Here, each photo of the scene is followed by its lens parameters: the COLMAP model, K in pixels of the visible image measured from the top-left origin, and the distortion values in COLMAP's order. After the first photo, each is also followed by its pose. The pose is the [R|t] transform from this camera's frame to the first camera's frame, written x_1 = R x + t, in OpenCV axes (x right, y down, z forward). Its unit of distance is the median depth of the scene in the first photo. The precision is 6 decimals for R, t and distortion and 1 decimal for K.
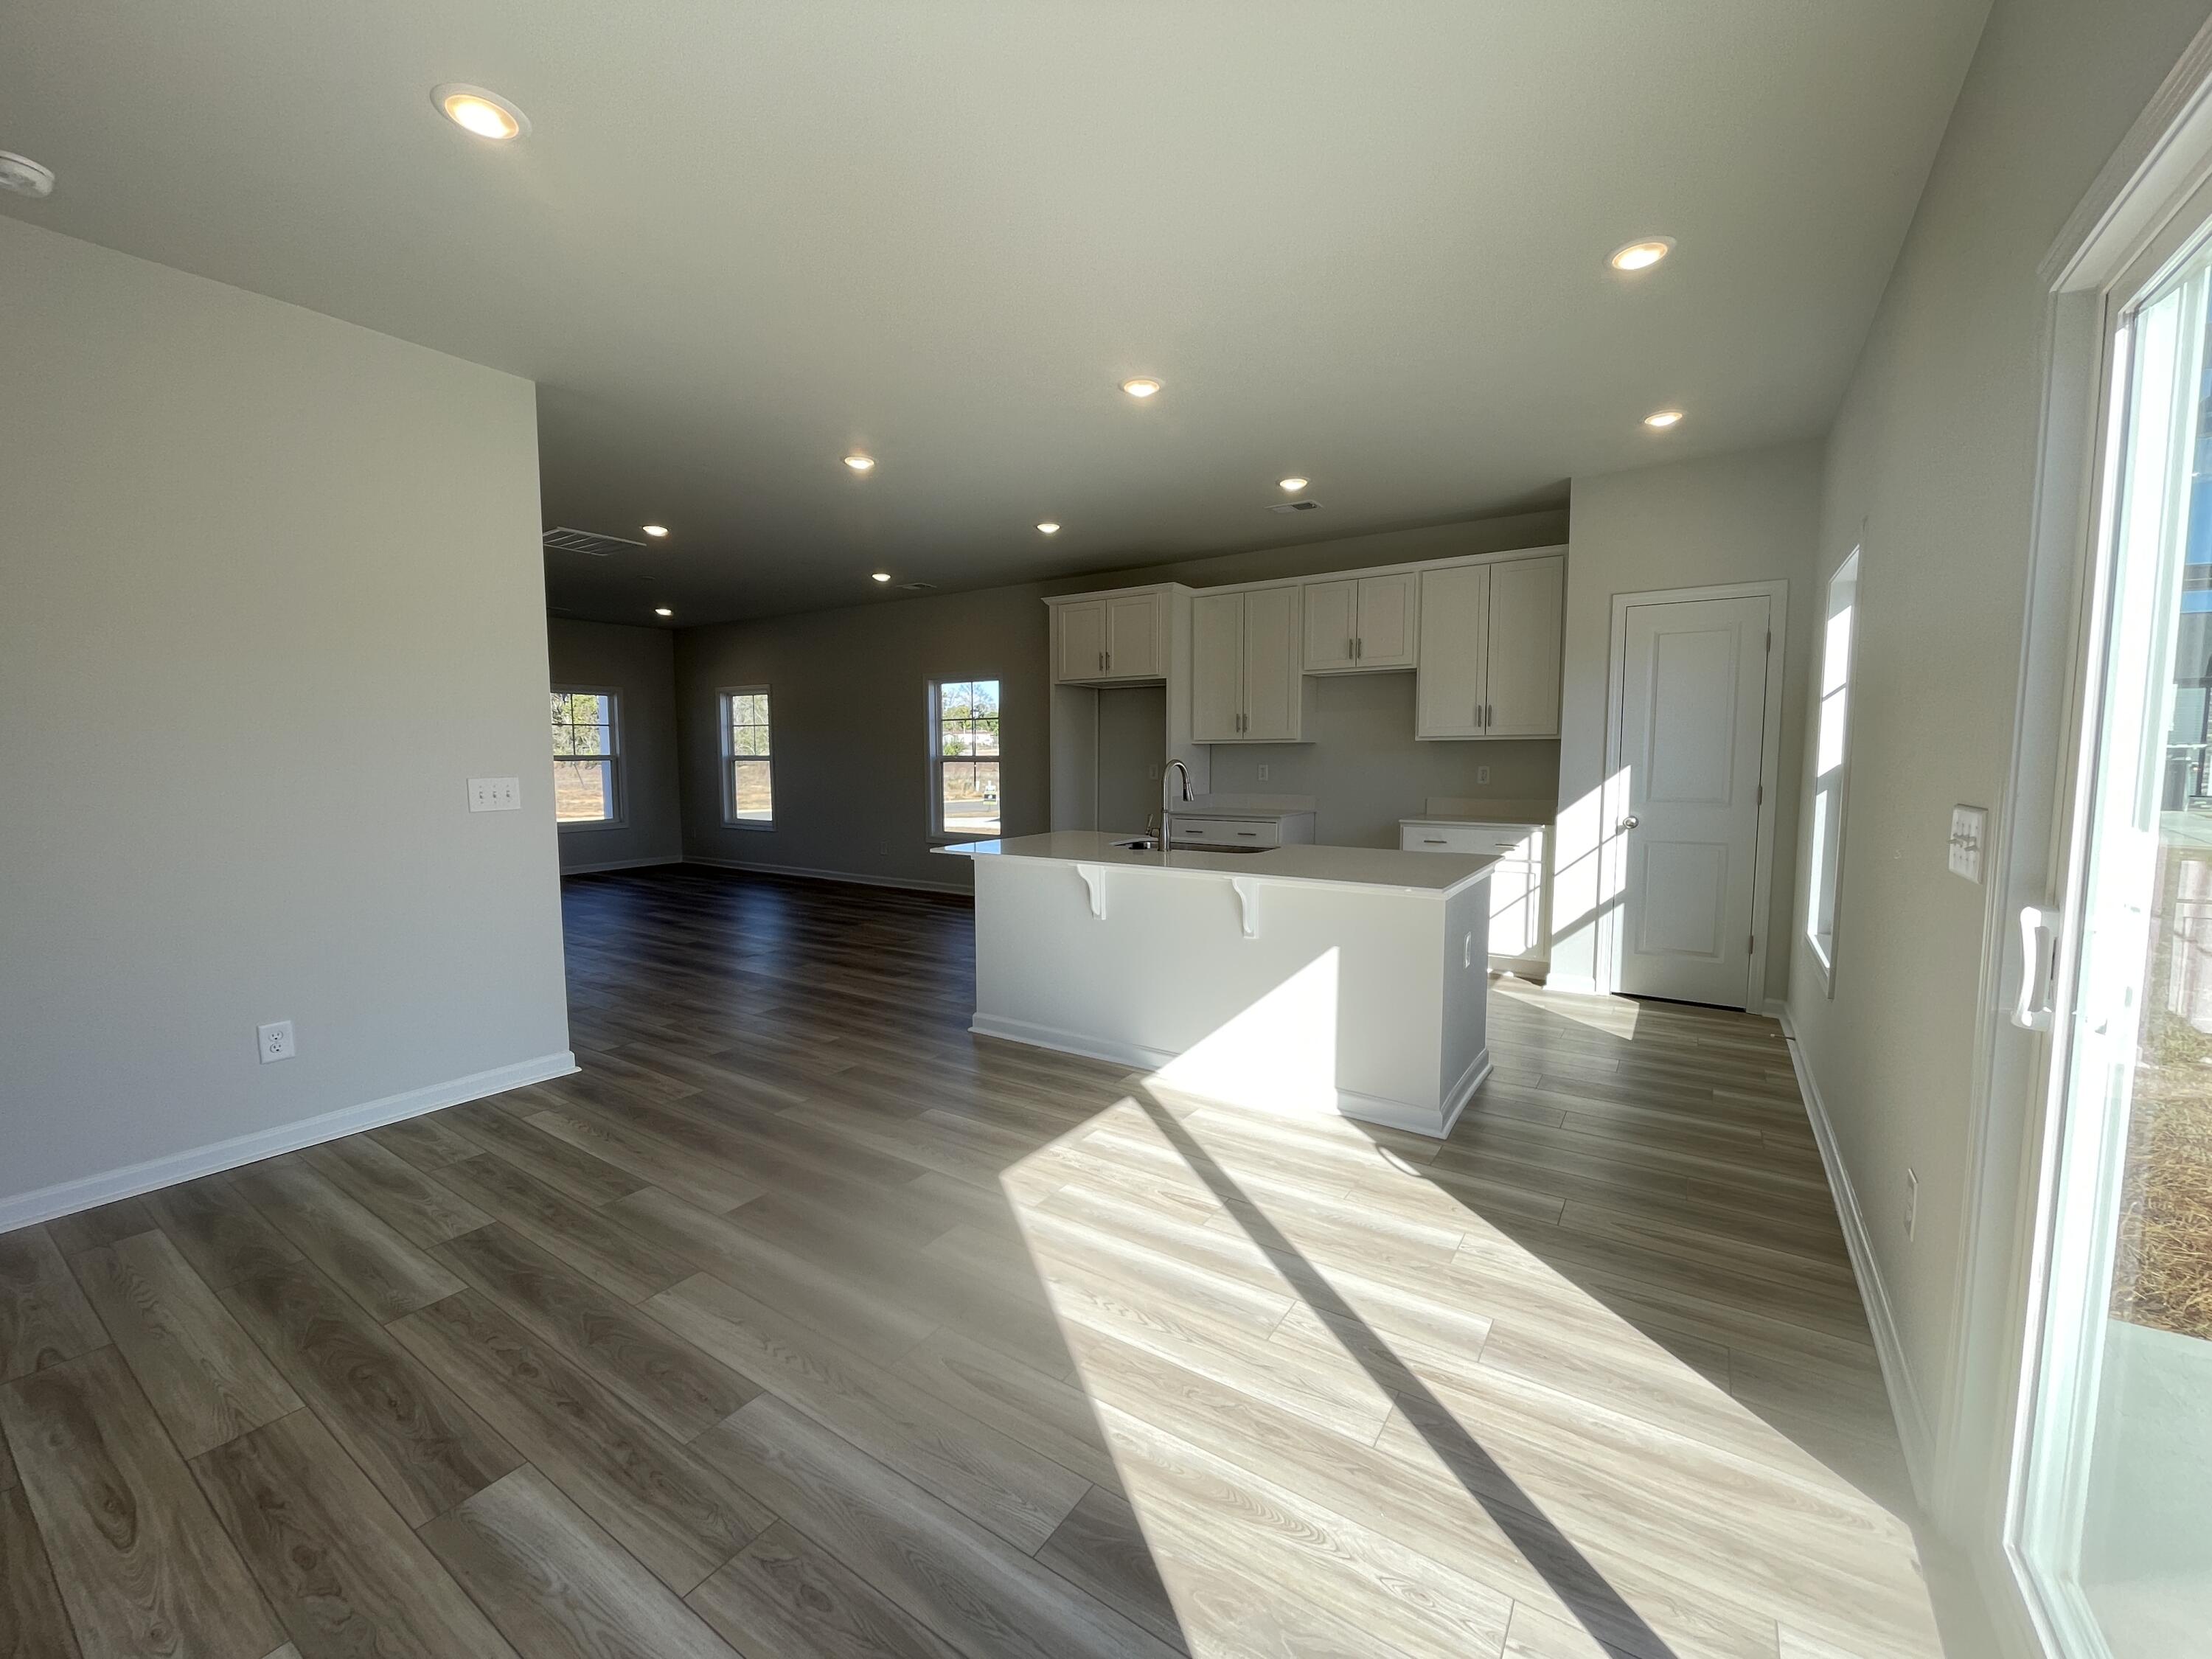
lens RADIAL K [[894.0, 0, 1122.0], [0, 894.0, 839.2], [0, 0, 1]] dist [0.000077, -0.001815]
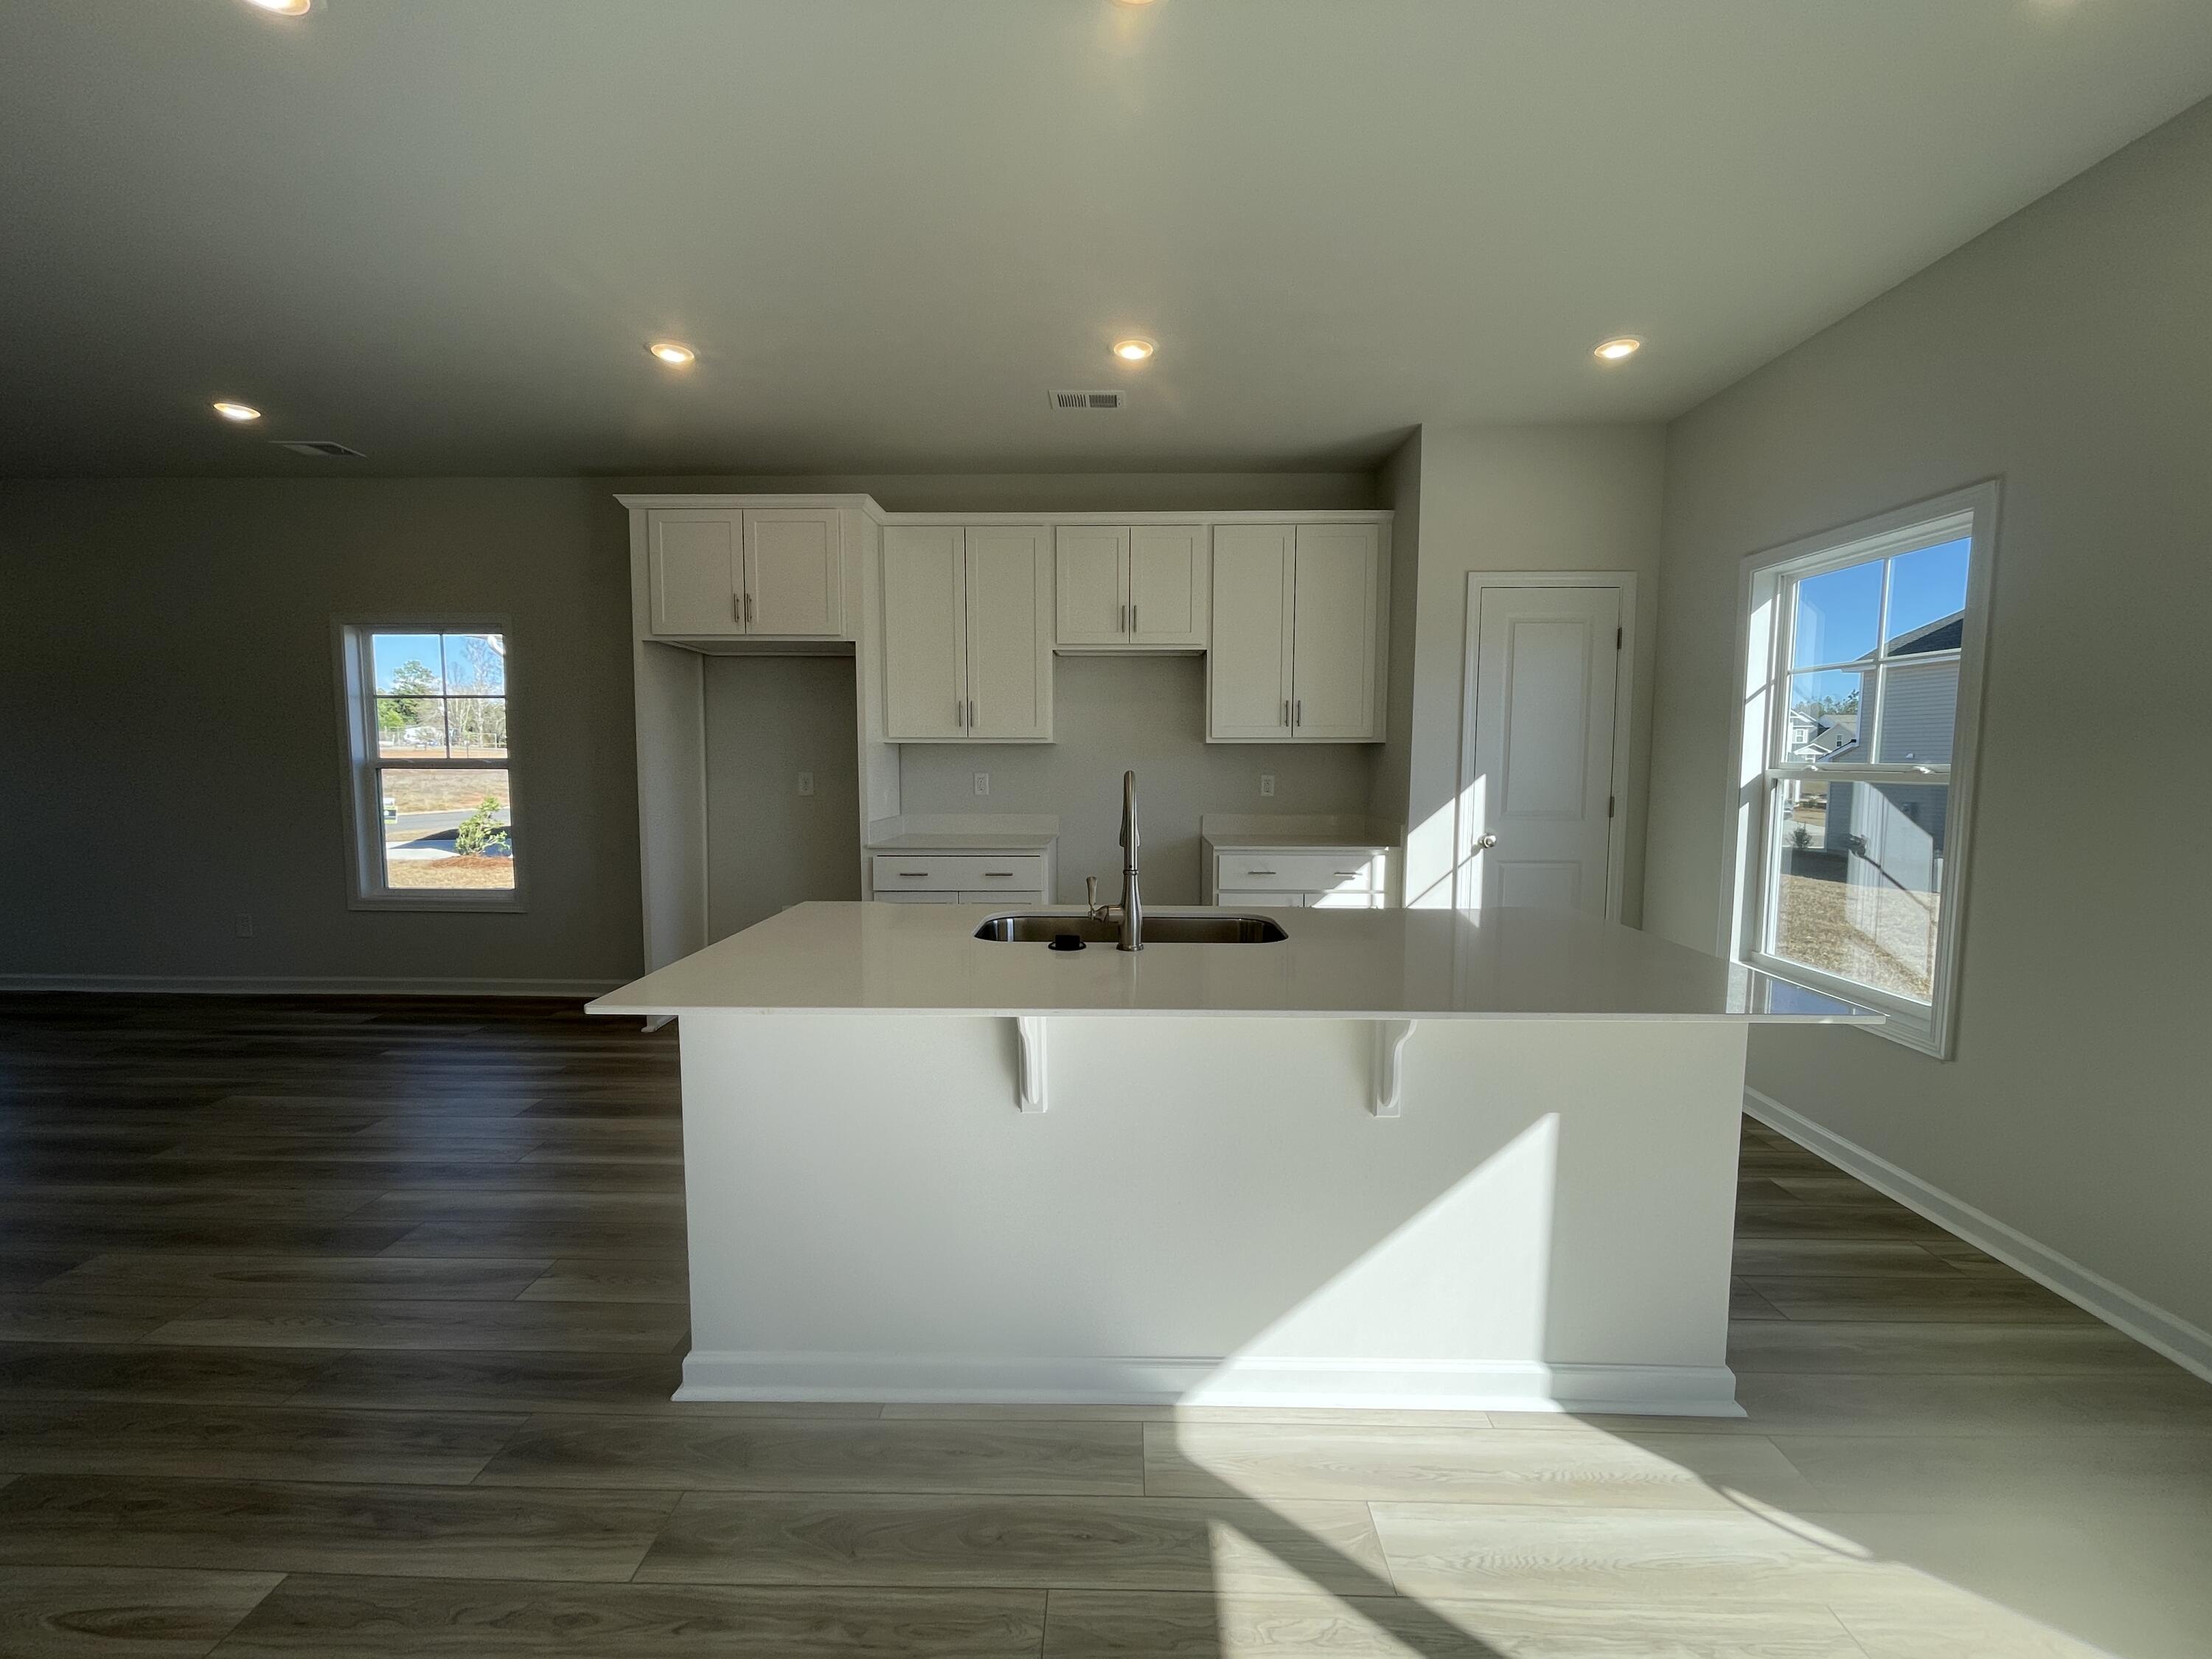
lens RADIAL K [[894.0, 0, 1108.8], [0, 894.0, 830.5], [0, 0, 1]] dist [0.000077, -0.001815]
pose [[0.848376, -0.037400, 0.528071, -0.174771], [0.045254, 0.998974, -0.001953, -0.040230], [-0.527456, 0.025554, 0.849198, 0.430973]]
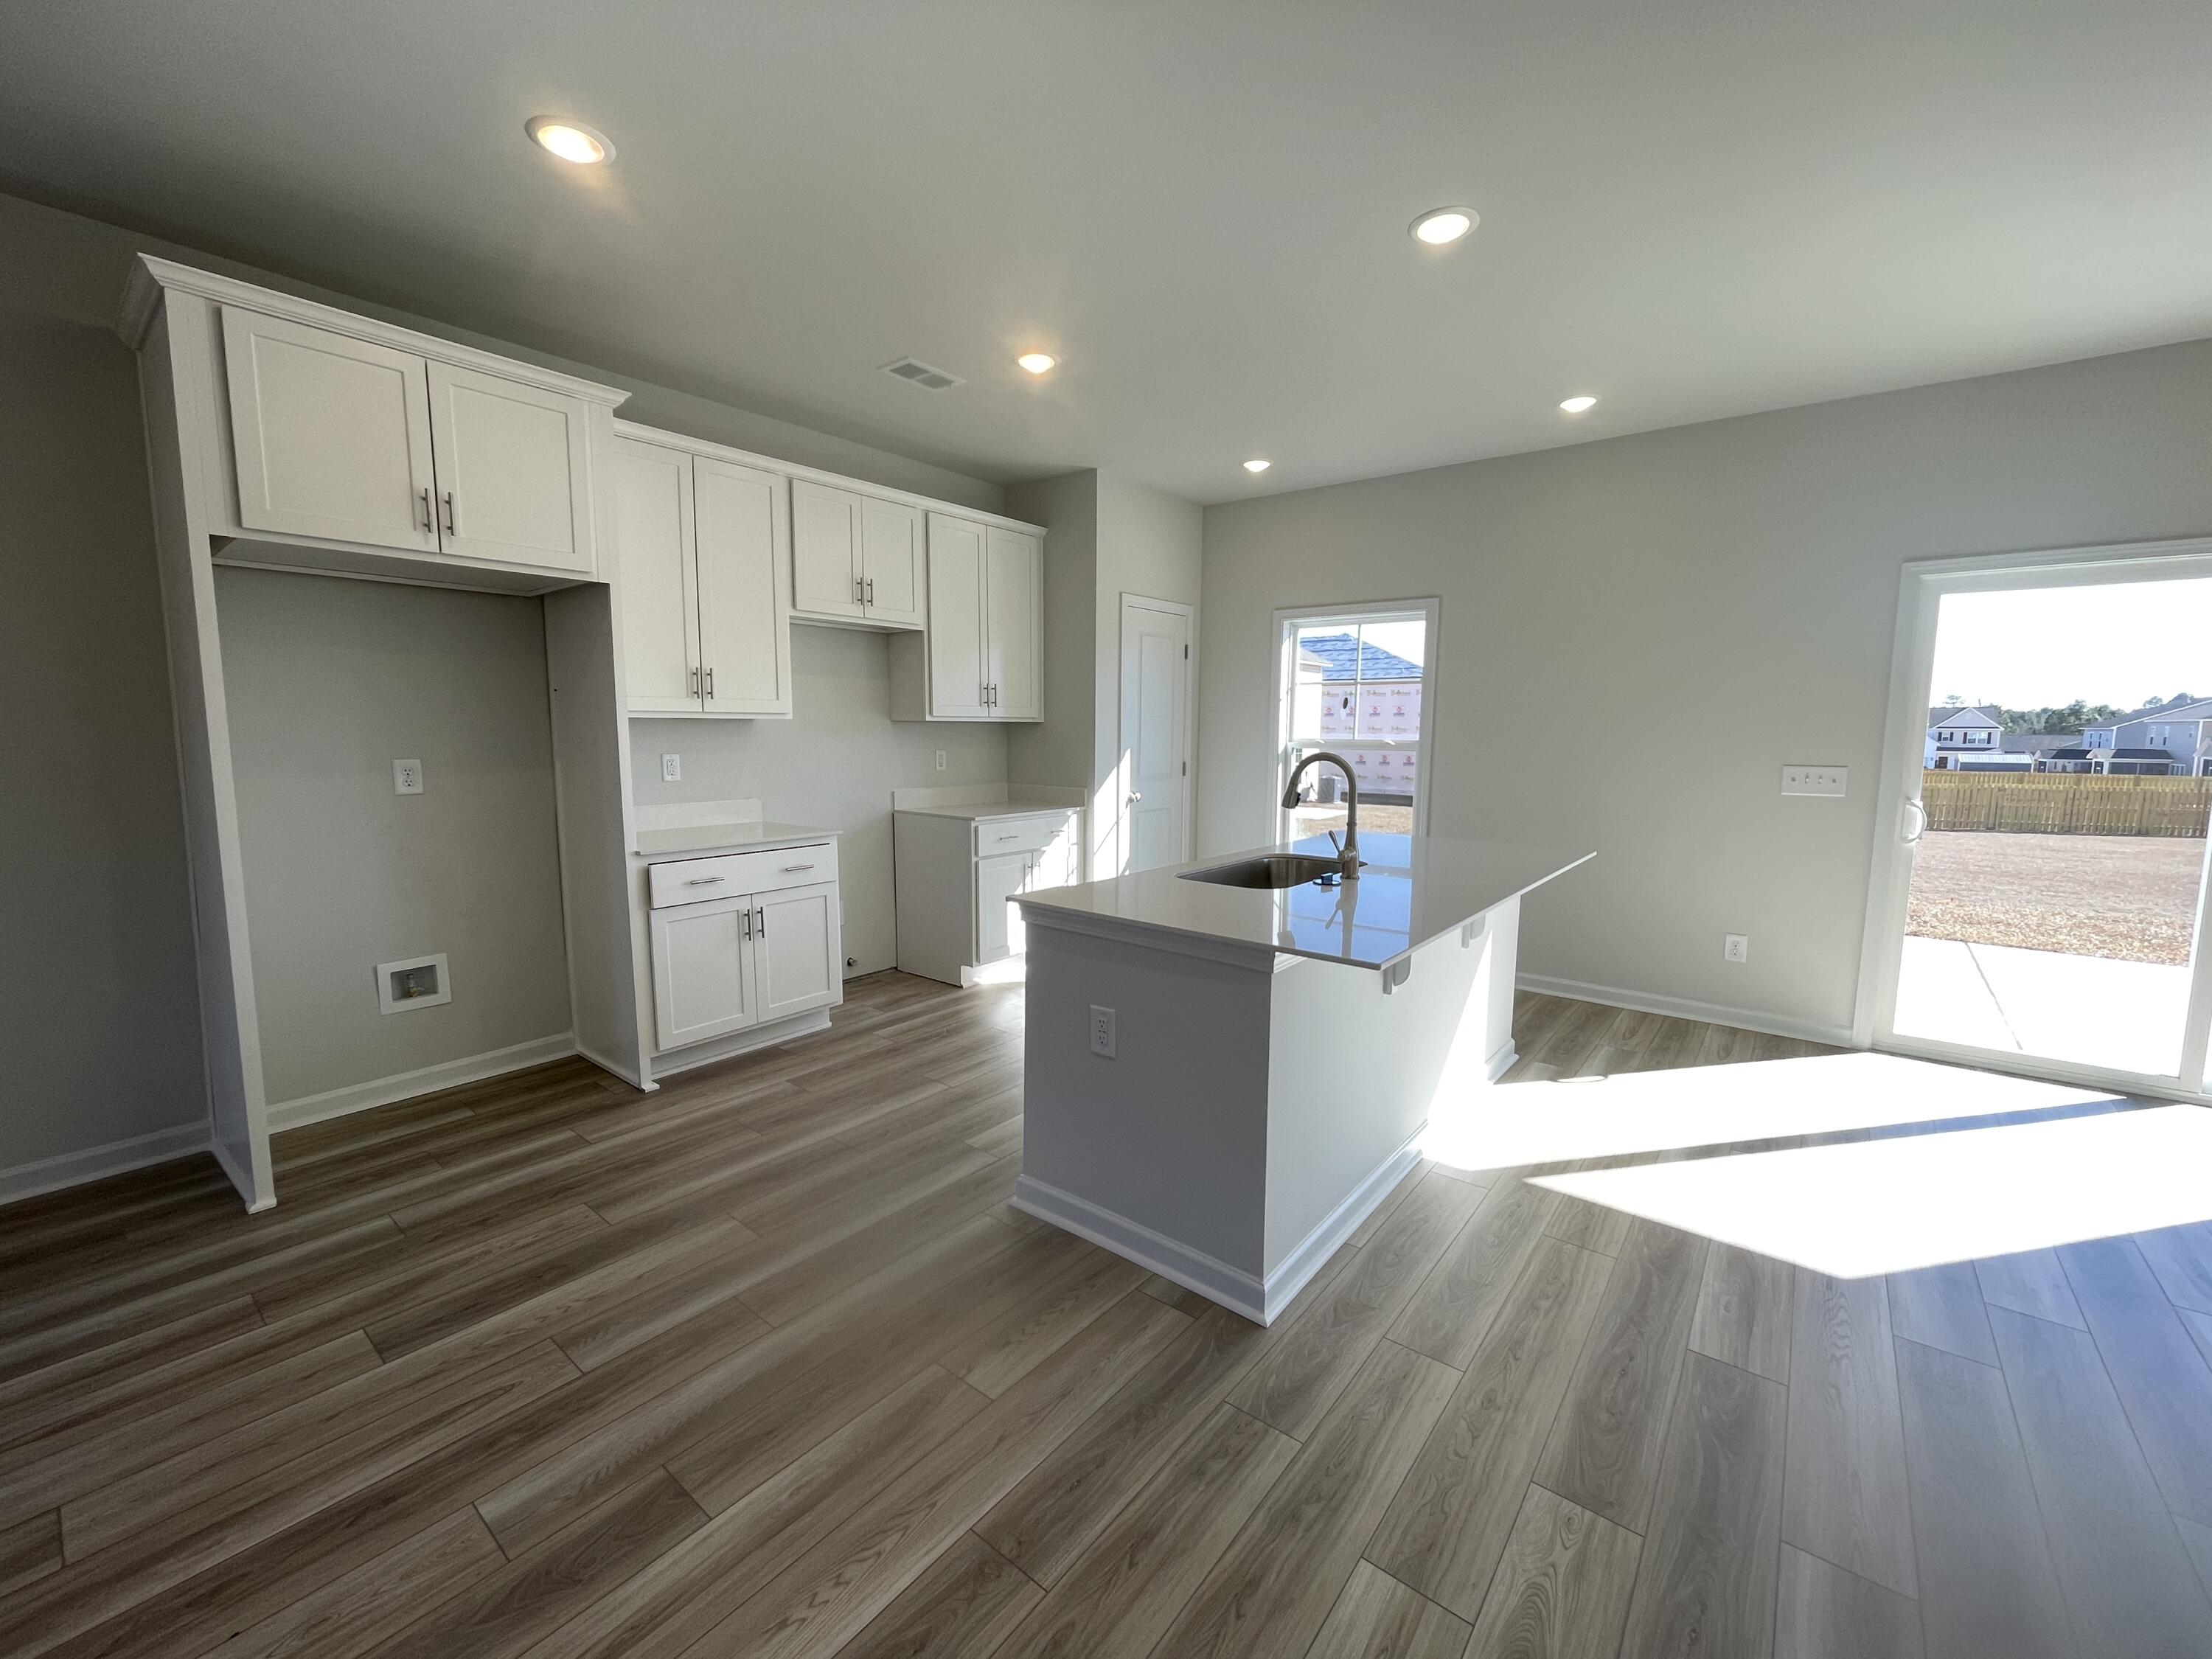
lens RADIAL K [[894.0, 0, 1119.8], [0, 894.0, 821.8], [0, 0, 1]] dist [0.000077, -0.001815]
pose [[0.096559, -0.096635, 0.990625, -0.517824], [0.092819, 0.991813, 0.087703, -0.082943], [-0.990990, 0.083480, 0.104738, 0.834758]]
